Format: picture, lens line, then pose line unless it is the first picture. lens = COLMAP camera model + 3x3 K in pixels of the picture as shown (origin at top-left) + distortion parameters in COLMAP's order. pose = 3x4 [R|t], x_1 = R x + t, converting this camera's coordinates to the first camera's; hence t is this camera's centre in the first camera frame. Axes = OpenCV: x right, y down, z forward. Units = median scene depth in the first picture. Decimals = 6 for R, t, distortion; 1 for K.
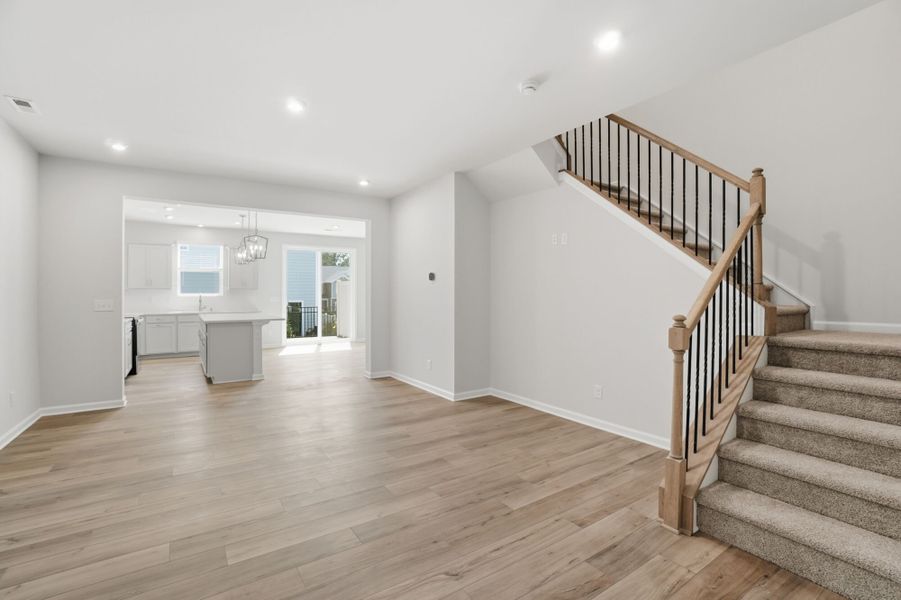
lens RADIAL K [[400.0, 0, 441.3], [0, 400.0, 301.1], [0, 0, 1]] dist [-0.055849, 0.019180]
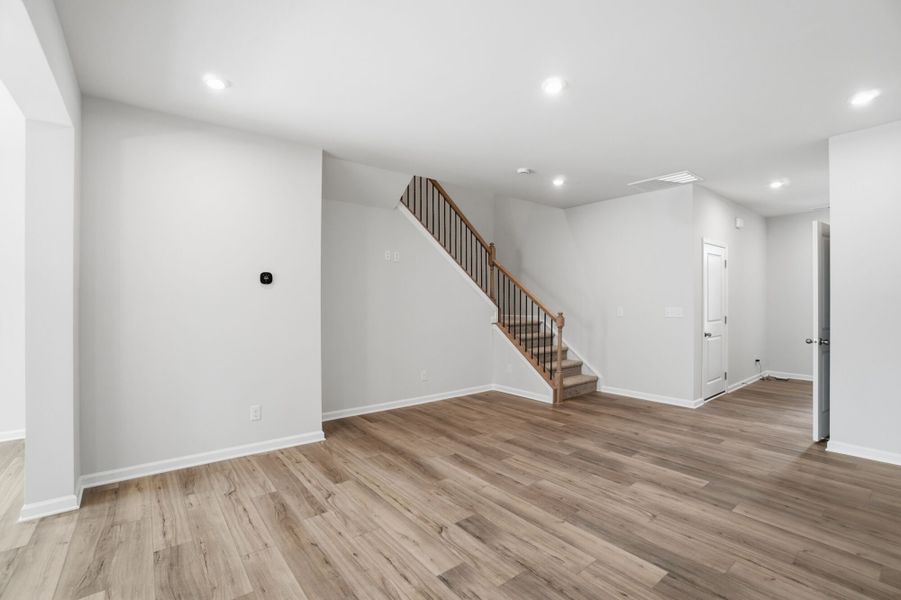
lens RADIAL K [[400.0, 0, 441.3], [0, 400.0, 301.1], [0, 0, 1]] dist [-0.055849, 0.019180]
pose [[-0.068322, 0.004712, 0.997652, -1.098104], [0.015106, 0.999879, -0.003688, -0.023355], [-0.997549, 0.014819, -0.068385, 1.174030]]
